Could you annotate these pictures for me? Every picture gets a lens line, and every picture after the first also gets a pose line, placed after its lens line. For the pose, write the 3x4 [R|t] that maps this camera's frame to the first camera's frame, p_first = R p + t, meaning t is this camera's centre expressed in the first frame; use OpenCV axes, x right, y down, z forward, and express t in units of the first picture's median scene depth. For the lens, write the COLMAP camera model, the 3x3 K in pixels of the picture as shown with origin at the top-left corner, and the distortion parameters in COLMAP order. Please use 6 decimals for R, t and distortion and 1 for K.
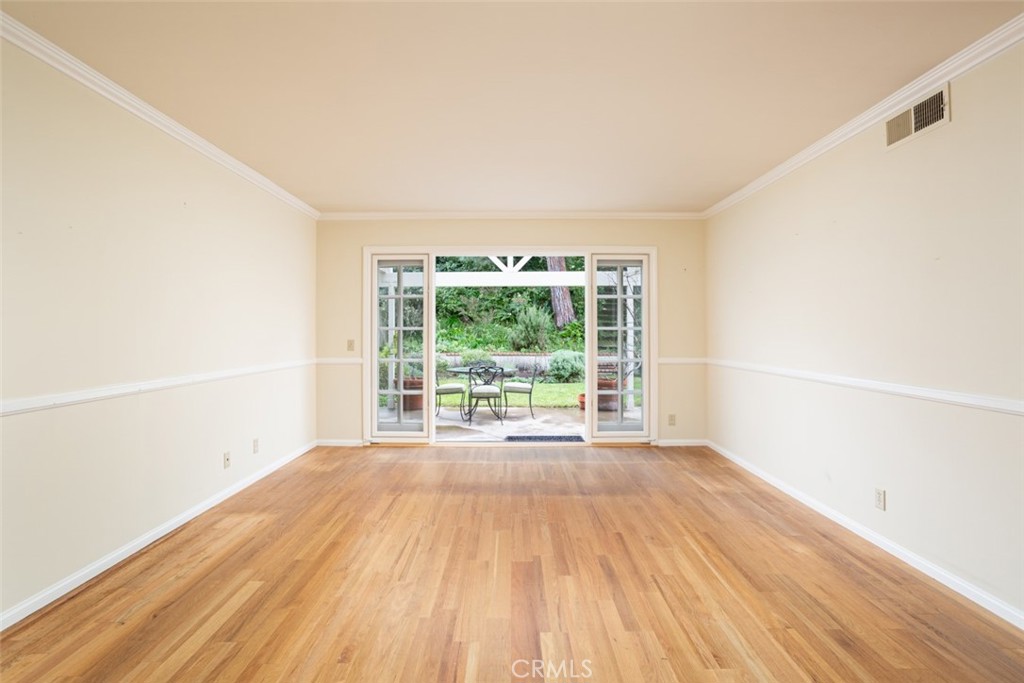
lens RADIAL K [[492.5, 0, 512.5], [0, 492.5, 328.2], [0, 0, 1]] dist [-0.036958, 0.014357]
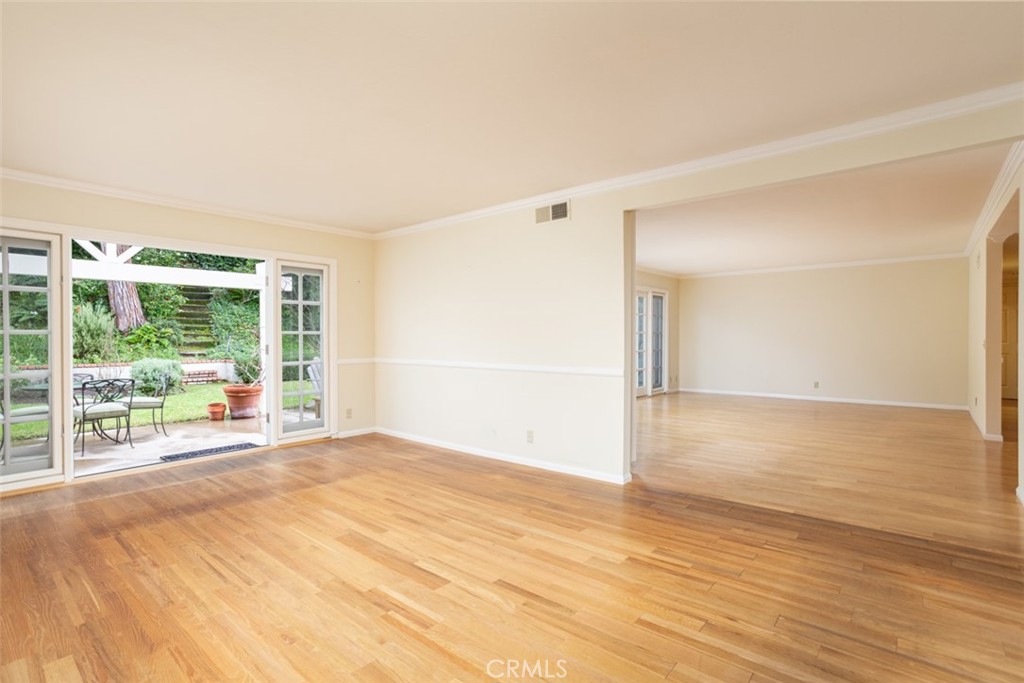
lens RADIAL K [[492.5, 0, 509.6], [0, 492.5, 338.4], [0, 0, 1]] dist [-0.036958, 0.014357]
pose [[0.651732, -0.006466, 0.758422, -0.293015], [-0.002192, 0.999943, 0.010408, 0.000533], [-0.758446, -0.008445, 0.651681, -0.020245]]
